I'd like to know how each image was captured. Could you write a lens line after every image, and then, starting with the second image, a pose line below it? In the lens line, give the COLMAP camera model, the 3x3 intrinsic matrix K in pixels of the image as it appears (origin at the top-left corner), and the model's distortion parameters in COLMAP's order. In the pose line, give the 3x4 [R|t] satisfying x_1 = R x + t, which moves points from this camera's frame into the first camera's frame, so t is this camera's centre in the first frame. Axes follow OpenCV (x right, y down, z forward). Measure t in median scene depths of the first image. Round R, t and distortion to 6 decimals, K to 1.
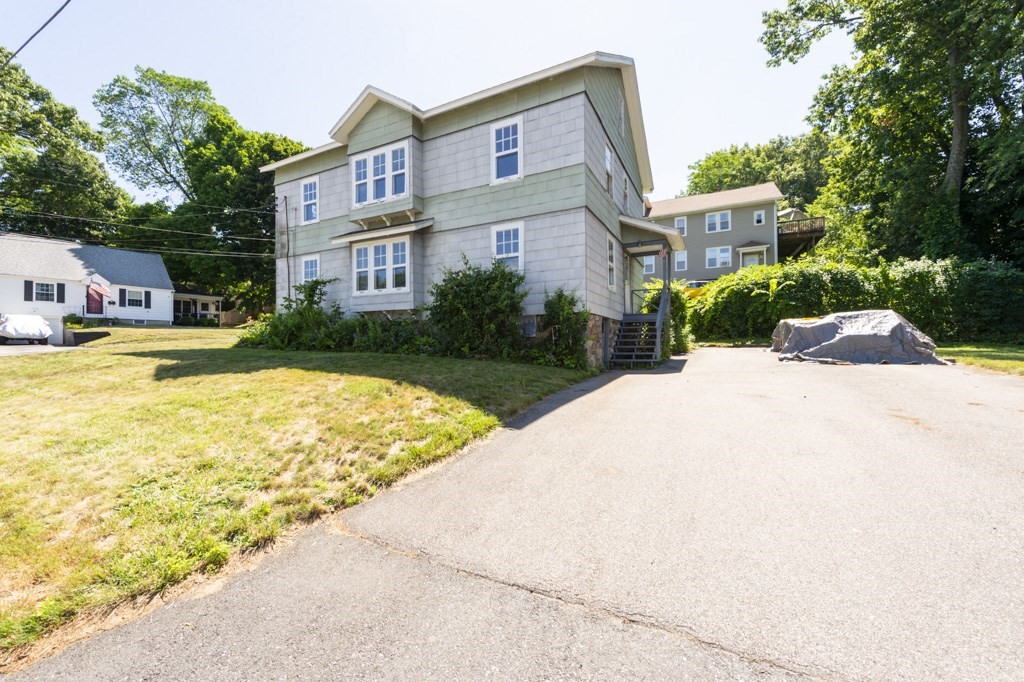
lens RADIAL K [[399.4, 0, 512.0], [0, 399.4, 341.0], [0, 0, 1]] dist [0.001613, -0.000154]
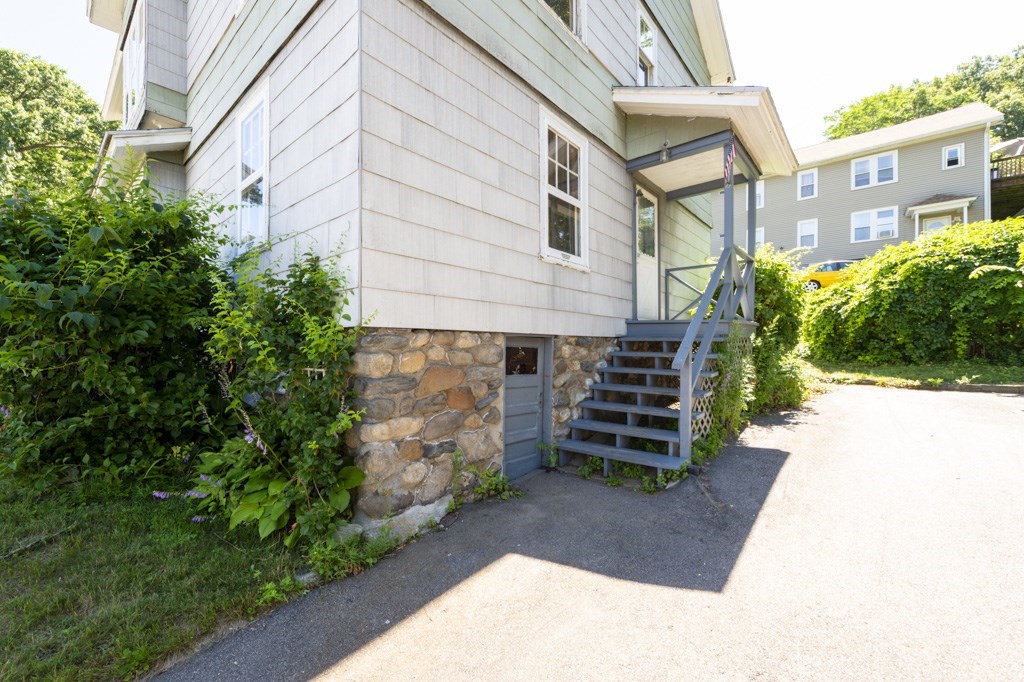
lens RADIAL K [[399.4, 0, 512.0], [0, 399.4, 341.0], [0, 0, 1]] dist [0.001613, -0.000154]
pose [[0.968918, 0.005510, -0.247321, 0.166939], [-0.005428, 0.999985, 0.001013, -0.029187], [0.247323, 0.000361, 0.968933, 0.345097]]
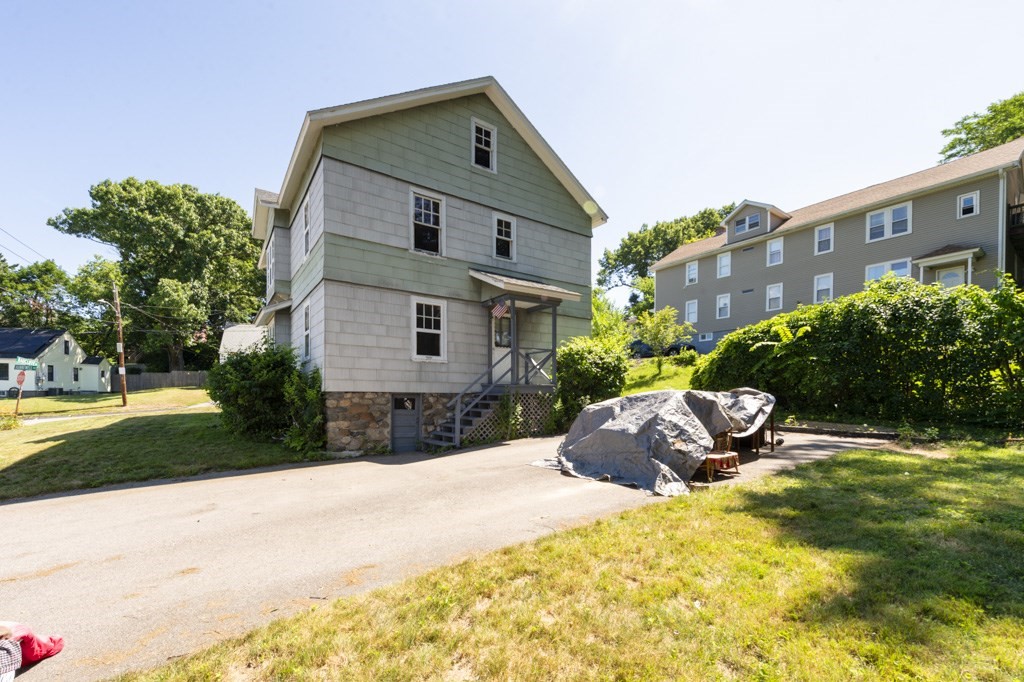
lens RADIAL K [[423.8, 0, 516.8], [0, 423.8, 396.6], [0, 0, 1]] dist [0.002325, 0.000108]
pose [[0.878432, 0.010915, -0.477743, 0.488310], [-0.004386, 0.999881, 0.014780, -0.035794], [0.477847, -0.010888, 0.878375, 0.156012]]
